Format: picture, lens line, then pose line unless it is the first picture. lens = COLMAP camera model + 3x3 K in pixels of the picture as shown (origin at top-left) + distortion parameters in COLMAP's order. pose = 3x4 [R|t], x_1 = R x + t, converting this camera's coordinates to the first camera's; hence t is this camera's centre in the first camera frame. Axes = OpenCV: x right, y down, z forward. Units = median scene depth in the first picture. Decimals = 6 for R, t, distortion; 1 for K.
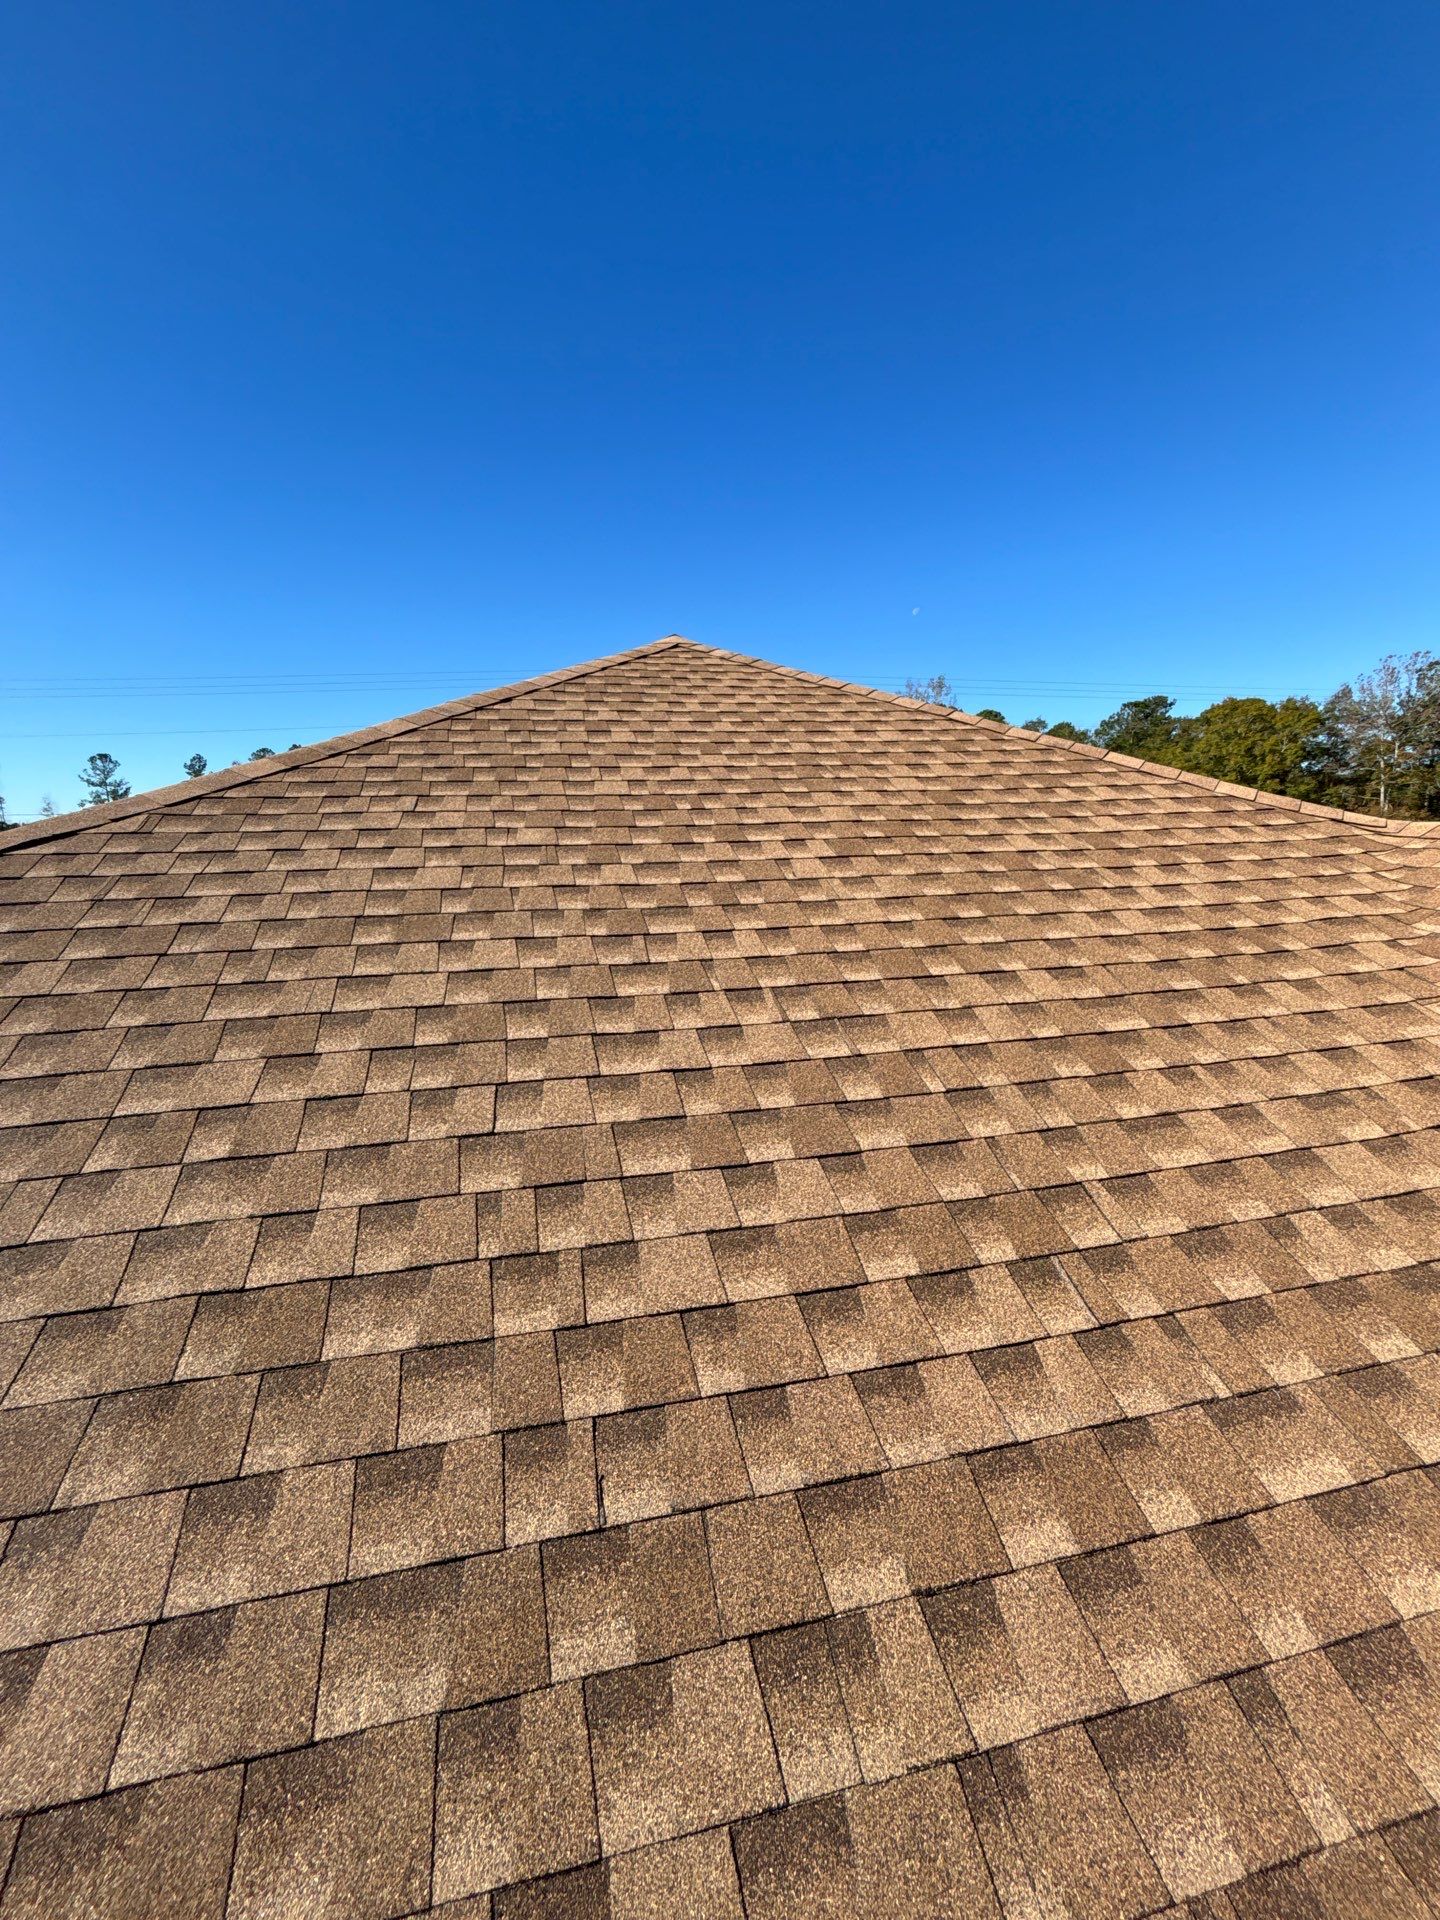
lens RADIAL K [[787.4, 0, 726.0], [0, 787.4, 951.8], [0, 0, 1]] dist [0.001916, 0.001009]
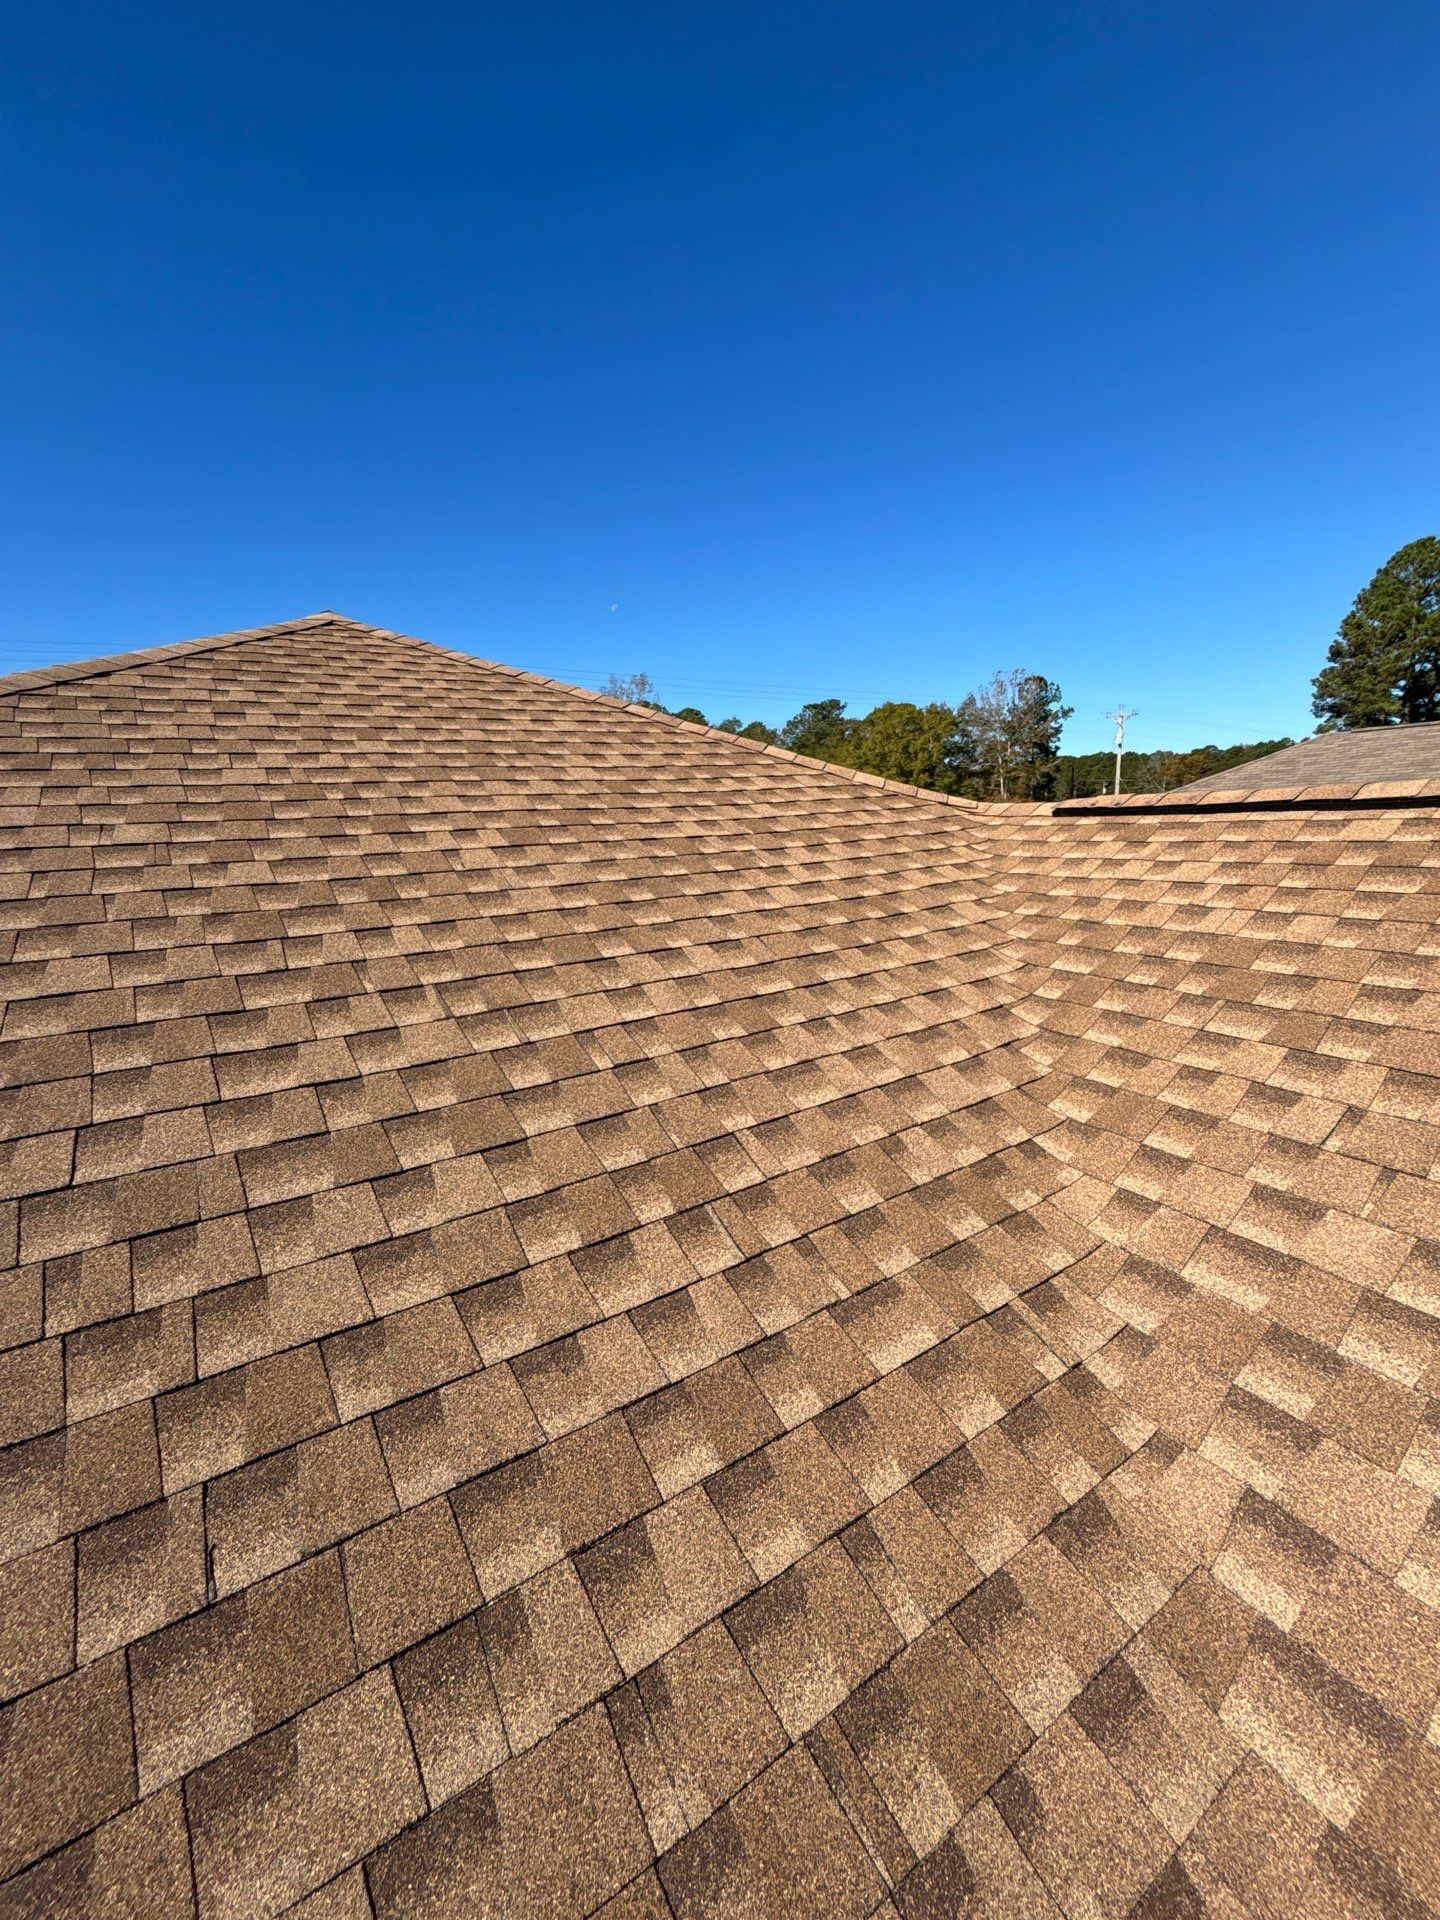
lens RADIAL K [[787.4, 0, 725.6], [0, 787.4, 953.4], [0, 0, 1]] dist [0.001916, 0.001009]
pose [[0.937971, -0.079024, 0.337588, 0.100123], [0.076059, 0.996860, 0.022023, 0.020714], [-0.338269, 0.005020, 0.941036, -0.022800]]
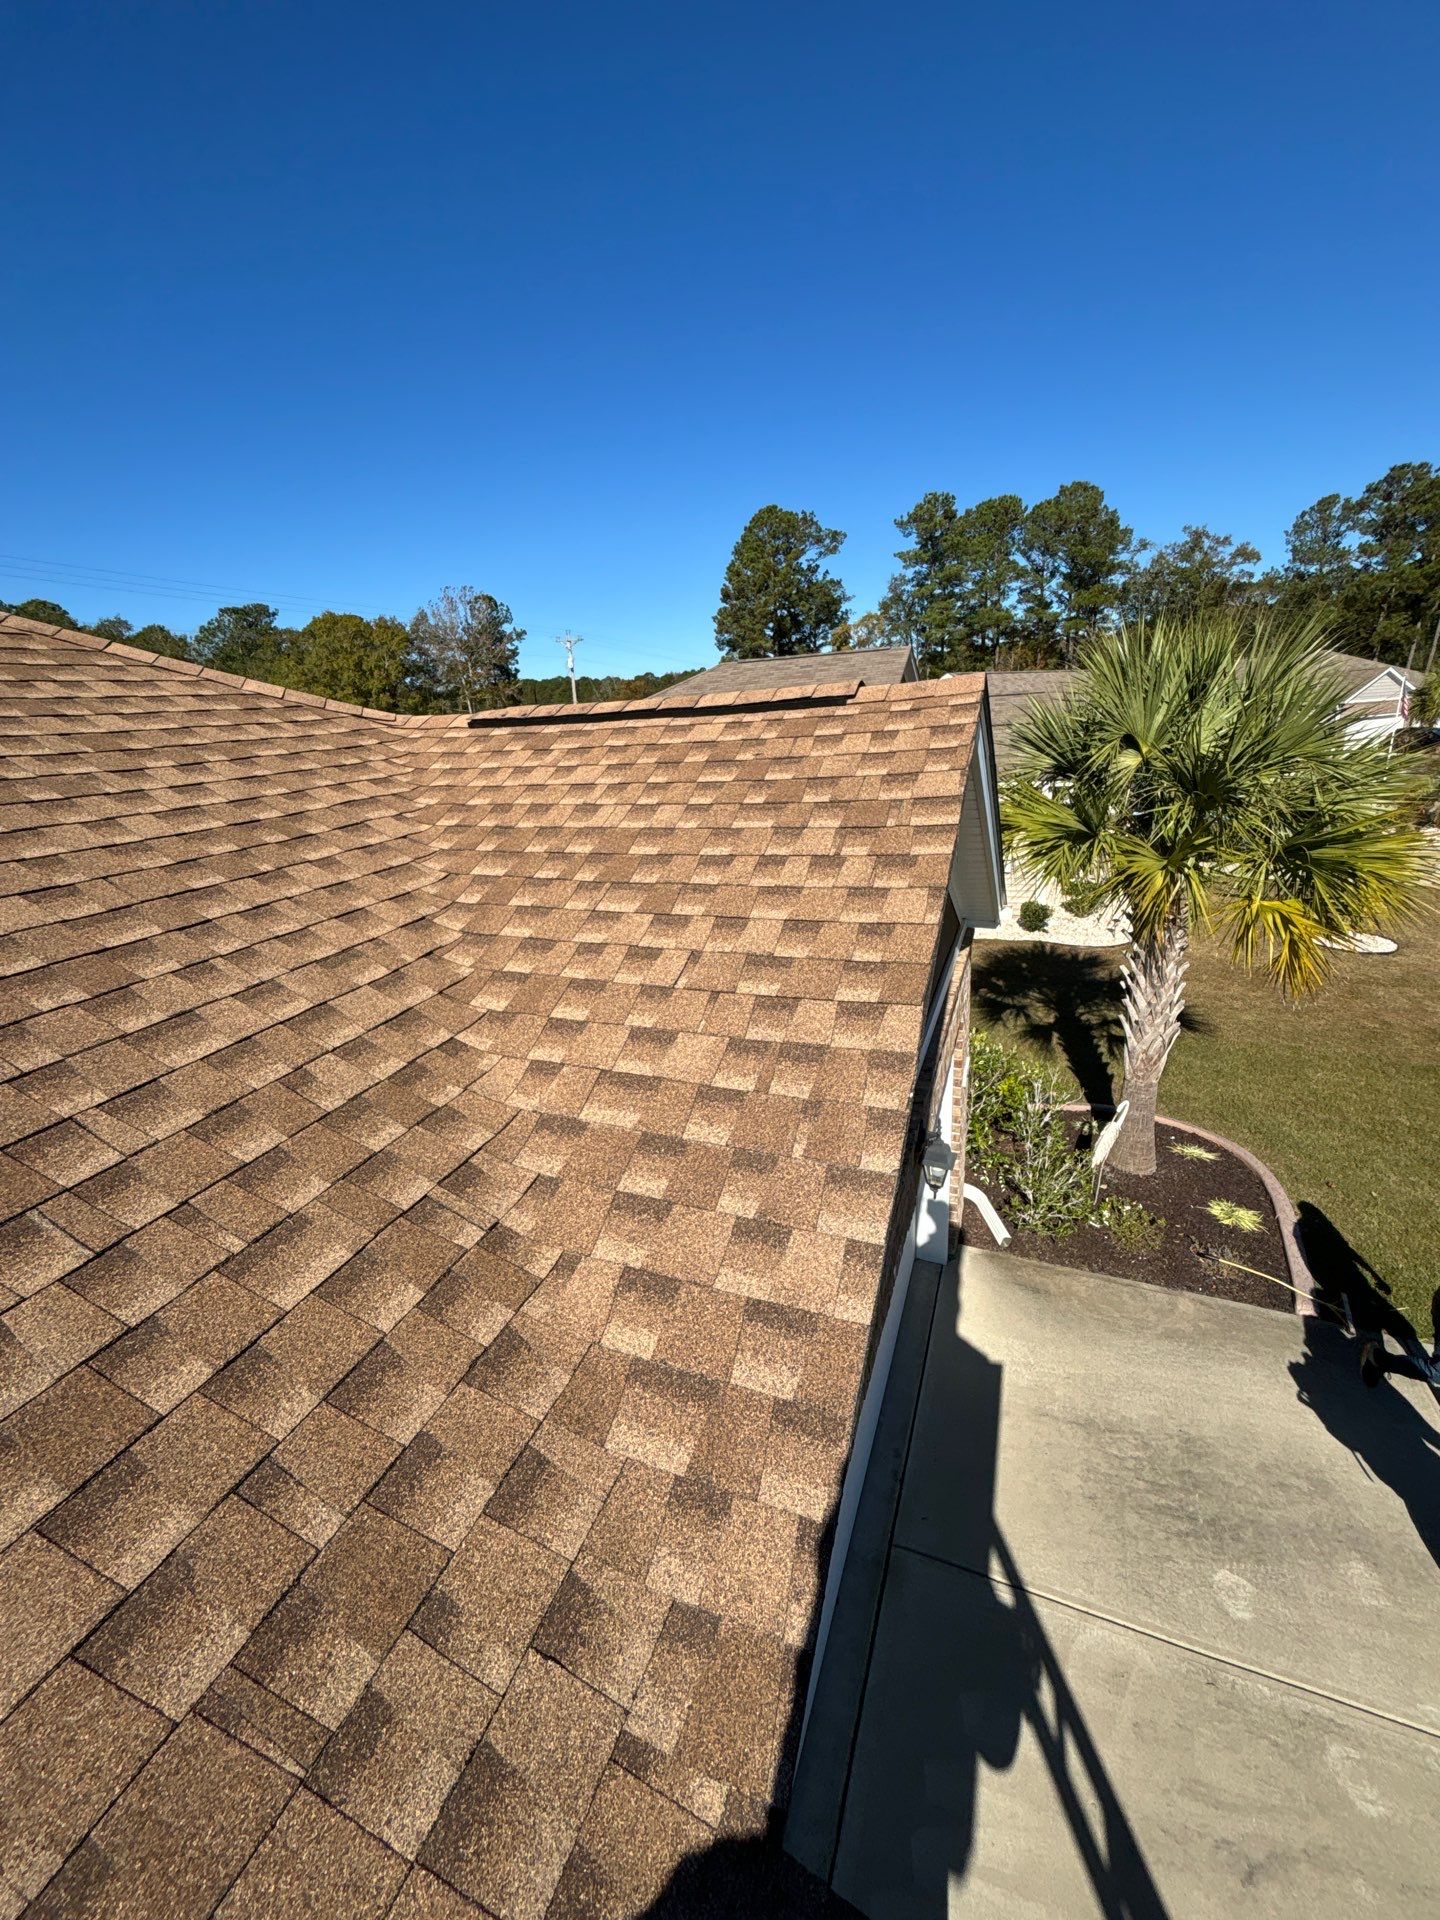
lens RADIAL K [[787.4, 0, 729.0], [0, 787.4, 946.4], [0, 0, 1]] dist [0.001916, 0.001009]
pose [[0.549574, -0.248492, 0.797634, 0.212141], [0.170936, 0.967989, 0.183787, 0.075267], [-0.817771, 0.035340, 0.574458, -0.129881]]
